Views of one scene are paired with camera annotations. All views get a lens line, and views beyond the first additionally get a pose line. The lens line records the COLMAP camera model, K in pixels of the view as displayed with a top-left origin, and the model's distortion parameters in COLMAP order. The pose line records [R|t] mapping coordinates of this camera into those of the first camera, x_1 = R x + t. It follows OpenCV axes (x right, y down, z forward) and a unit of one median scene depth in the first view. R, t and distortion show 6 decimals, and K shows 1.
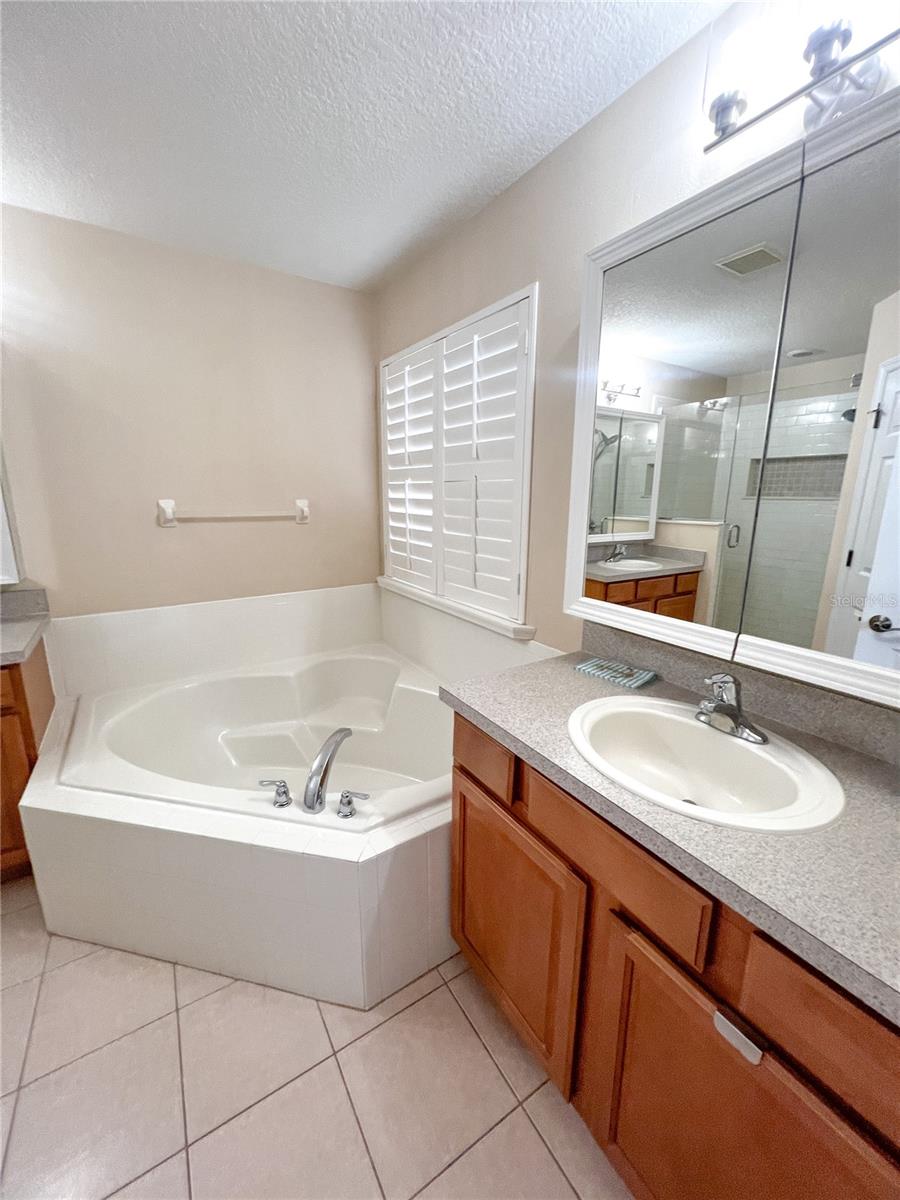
lens RADIAL K [[479.7, 0, 451.9], [0, 479.7, 599.5], [0, 0, 1]] dist [0.002826, -0.000831]
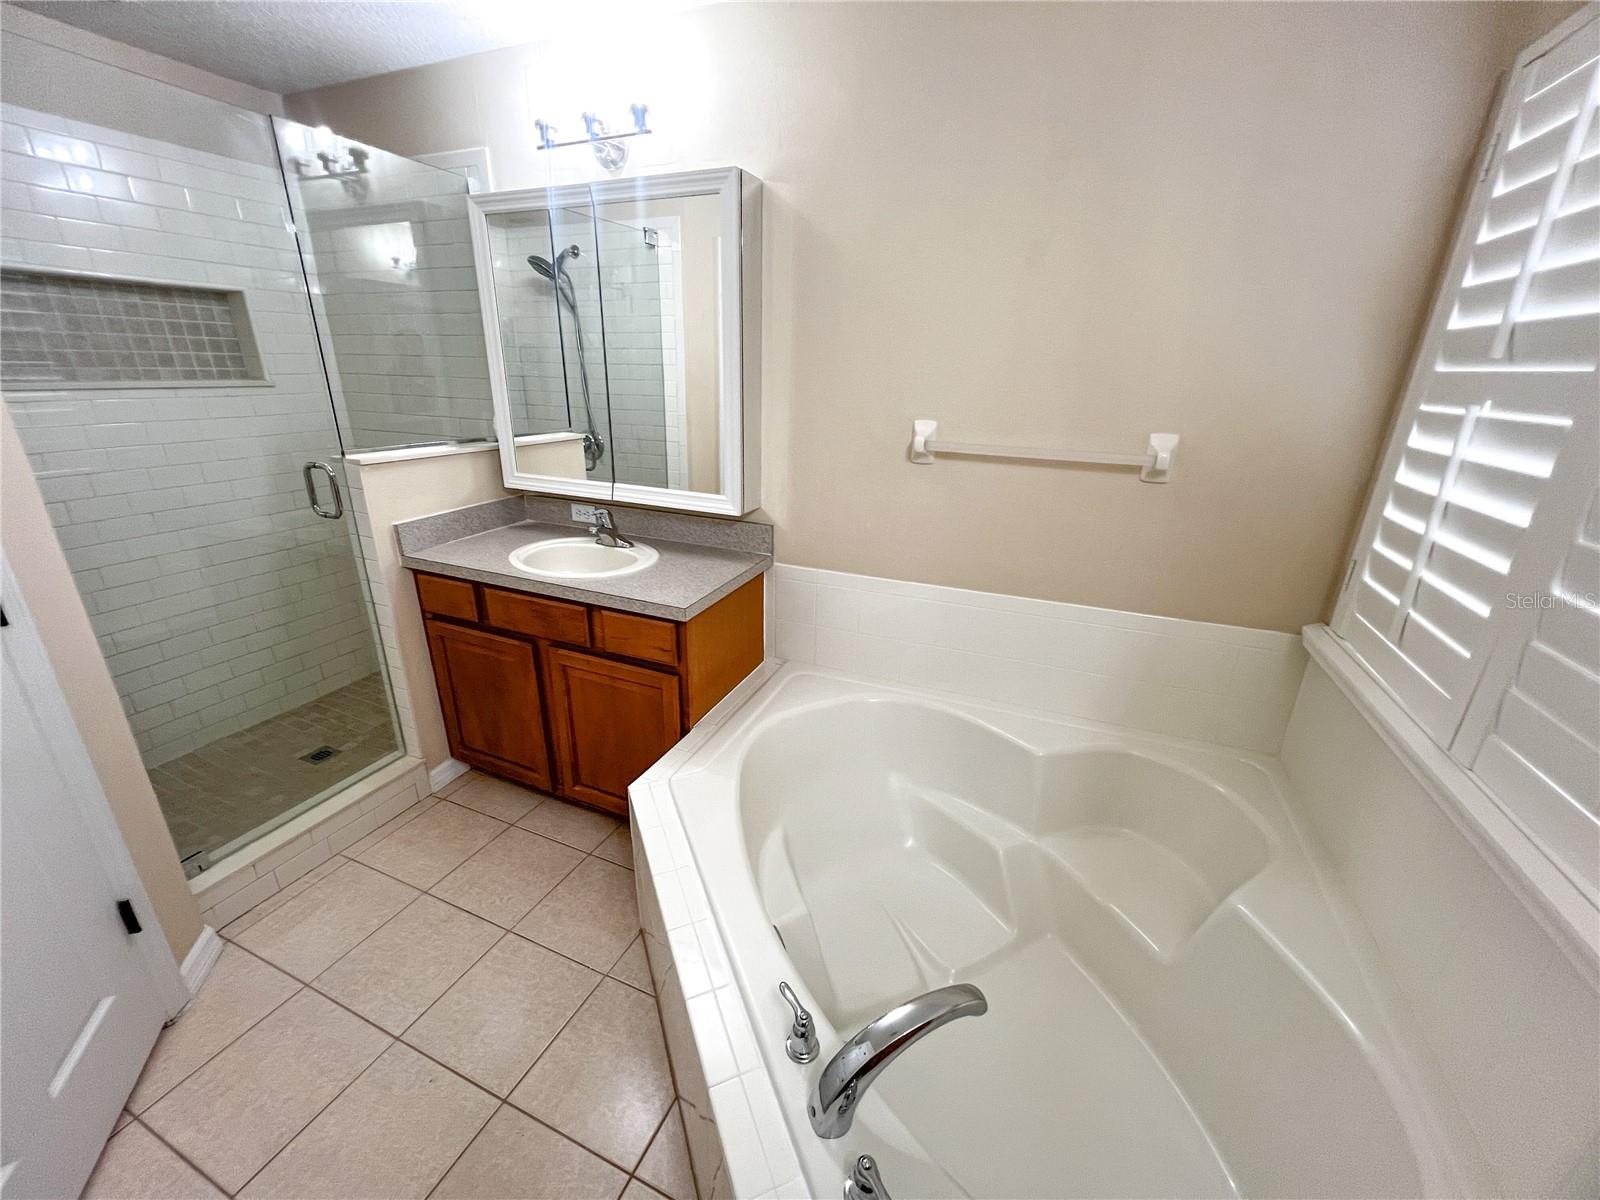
lens RADIAL K [[639.5, 0, 793.8], [0, 639.5, 604.1], [0, 0, 1]] dist [0.002826, -0.000831]
pose [[0.571989, 0.292444, -0.766359, 0.020829], [-0.204291, 0.955635, 0.212195, -0.110116], [0.794414, 0.035187, 0.606356, 0.330685]]
